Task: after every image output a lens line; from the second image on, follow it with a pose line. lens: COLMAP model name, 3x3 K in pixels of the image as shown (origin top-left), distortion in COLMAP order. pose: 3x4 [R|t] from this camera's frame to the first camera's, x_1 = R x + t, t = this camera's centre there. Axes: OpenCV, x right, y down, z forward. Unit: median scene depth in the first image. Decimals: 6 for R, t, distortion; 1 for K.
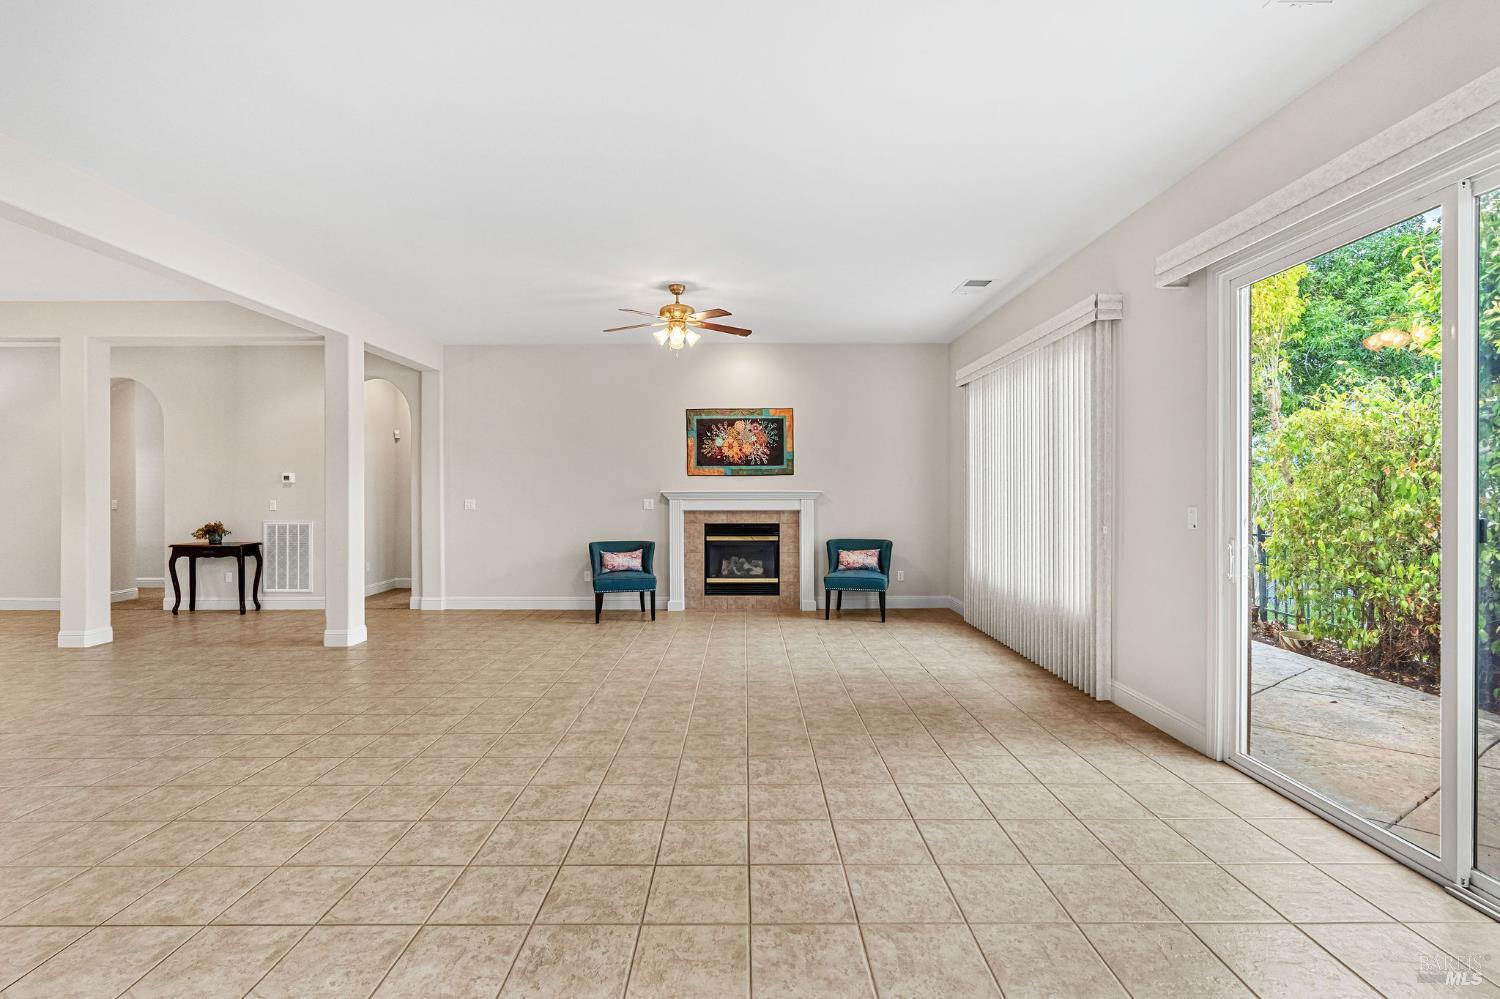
lens RADIAL K [[675.2, 0, 736.8], [0, 675.2, 494.1], [0, 0, 1]] dist [-0.008359, 0.002857]
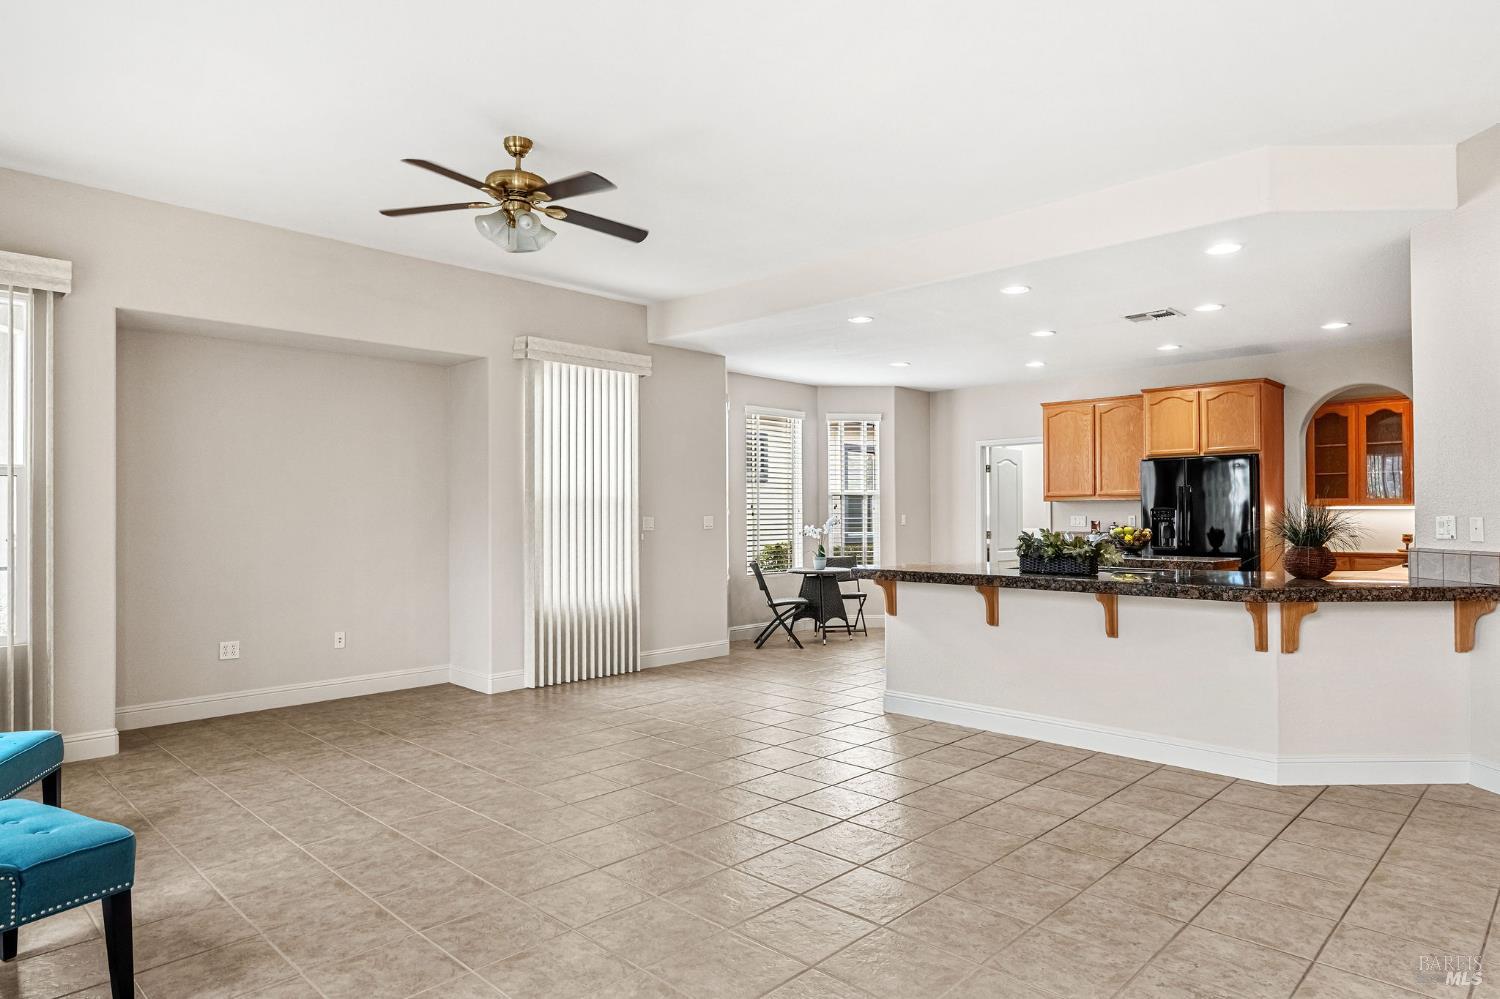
lens RADIAL K [[883.4, 0, 749.3], [0, 883.4, 508.7], [0, 0, 1]] dist [0.003644, 0.001224]
pose [[-0.687379, -0.002156, -0.726296, 0.272494], [0.000453, 0.999994, -0.003398, 0.009149], [0.726299, -0.002665, -0.687374, 0.370264]]
